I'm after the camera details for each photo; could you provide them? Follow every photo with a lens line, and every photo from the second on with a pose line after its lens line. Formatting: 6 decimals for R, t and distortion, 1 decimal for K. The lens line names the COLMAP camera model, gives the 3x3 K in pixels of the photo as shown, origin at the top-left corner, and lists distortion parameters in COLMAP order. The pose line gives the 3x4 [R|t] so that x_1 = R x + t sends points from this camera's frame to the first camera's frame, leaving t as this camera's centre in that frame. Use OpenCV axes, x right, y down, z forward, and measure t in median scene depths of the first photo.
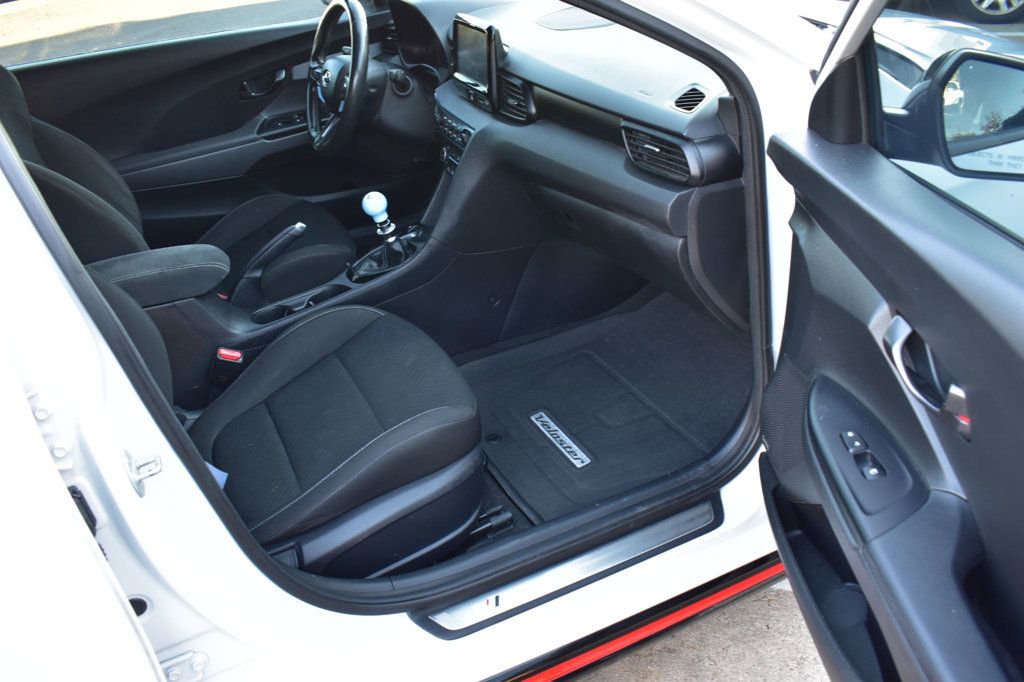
lens RADIAL K [[857.5, 0, 512.0], [0, 857.5, 341.0], [0, 0, 1]] dist [-0.083539, 0.002655]
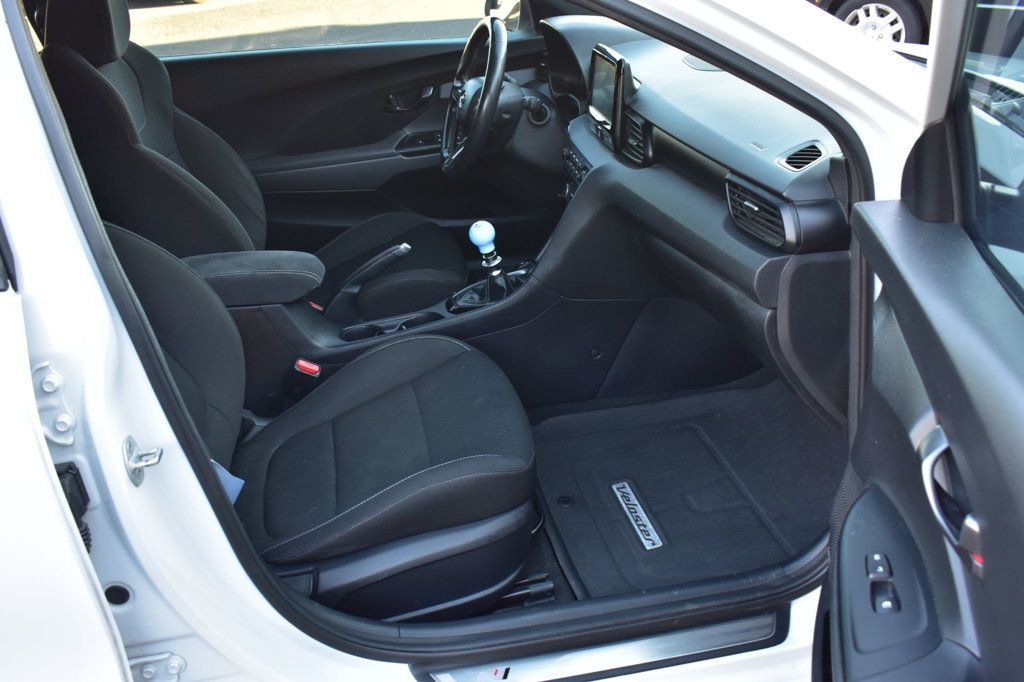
lens RADIAL K [[935.4, 0, 512.0], [0, 935.4, 341.0], [0, 0, 1]] dist [-0.079309, -0.001133]
pose [[0.966213, 0.142351, -0.214867, 0.119468], [-0.154729, 0.987070, -0.041845, -0.004898], [0.206132, 0.073677, 0.975747, 0.003775]]
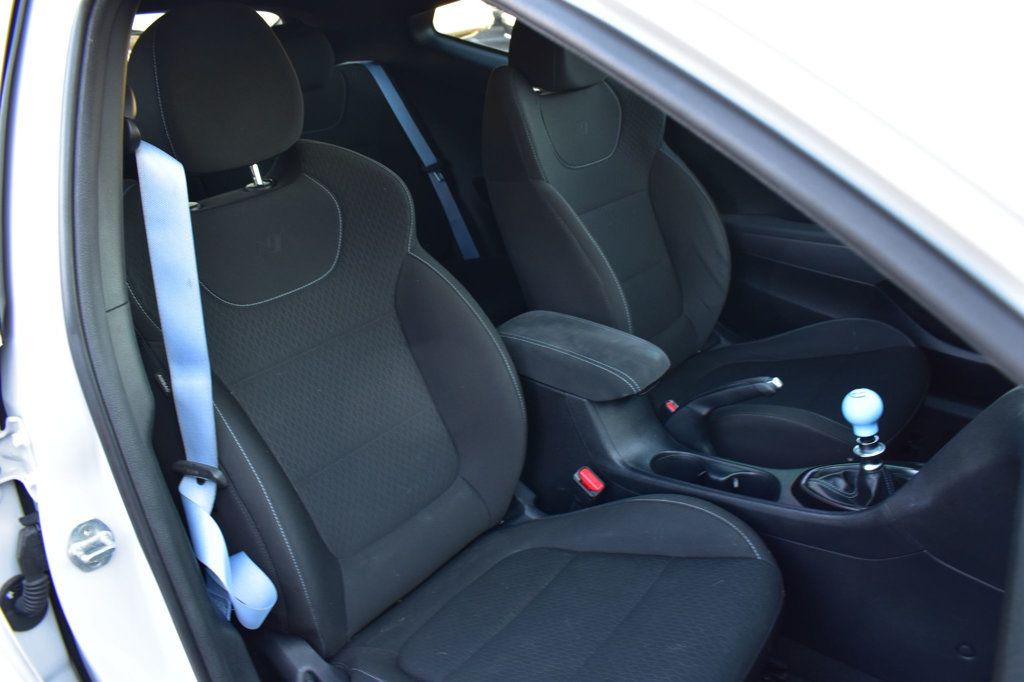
lens RADIAL K [[811.1, 0, 512.0], [0, 811.1, 341.0], [0, 0, 1]] dist [-0.088192, 0.006342]
pose [[0.421829, 0.418584, -0.804268, 0.205407], [-0.422146, 0.875711, 0.234357, -0.251390], [0.802405, 0.240660, 0.546104, 0.480261]]
